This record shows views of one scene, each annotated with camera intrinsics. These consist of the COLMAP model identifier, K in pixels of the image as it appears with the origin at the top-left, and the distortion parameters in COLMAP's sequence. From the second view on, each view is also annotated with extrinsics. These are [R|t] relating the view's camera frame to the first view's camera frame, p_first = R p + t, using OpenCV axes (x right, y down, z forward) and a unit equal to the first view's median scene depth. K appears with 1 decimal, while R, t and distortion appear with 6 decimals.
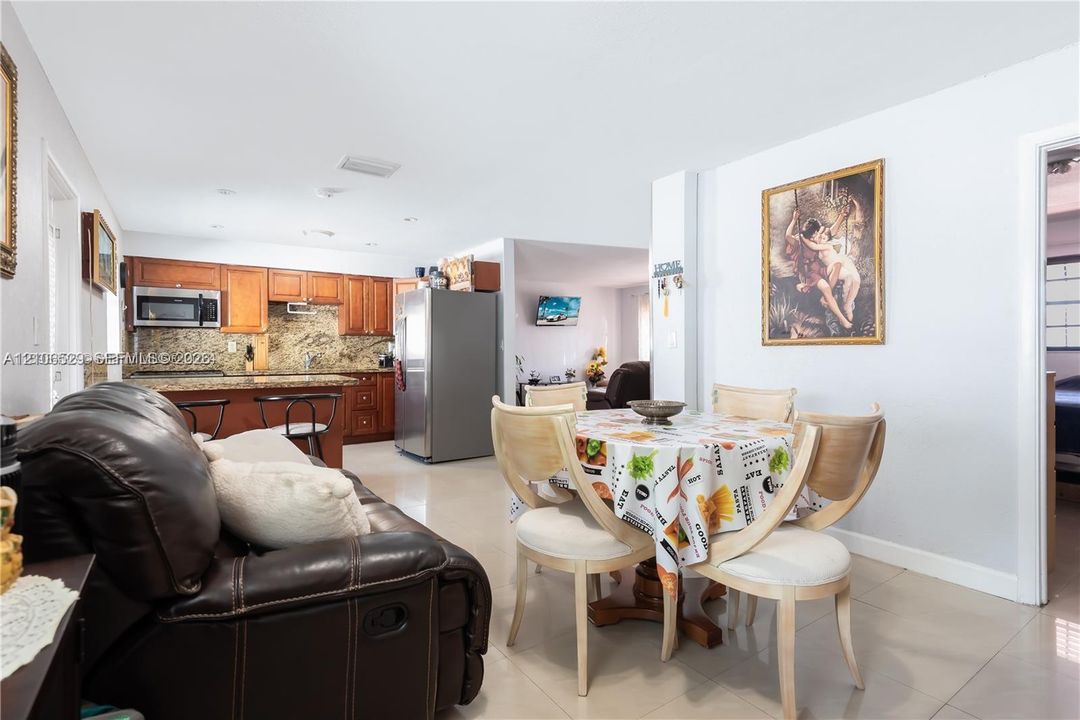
lens RADIAL K [[521.7, 0, 540.0], [0, 521.7, 360.0], [0, 0, 1]] dist [-0.000195, -0.000040]
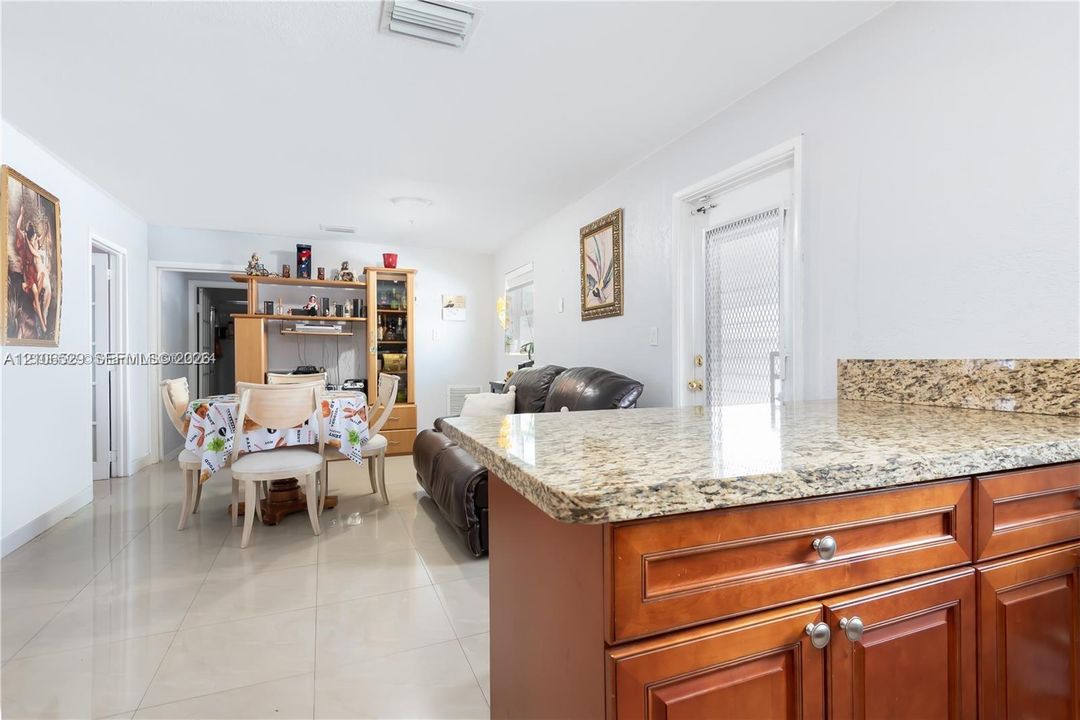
lens RADIAL K [[521.7, 0, 540.0], [0, 521.7, 360.0], [0, 0, 1]] dist [-0.000195, -0.000040]
pose [[-0.978387, -0.003009, 0.206759, -0.678079], [0.000327, 0.999870, 0.016101, -0.017917], [-0.206780, 0.015820, -0.978260, 1.837683]]
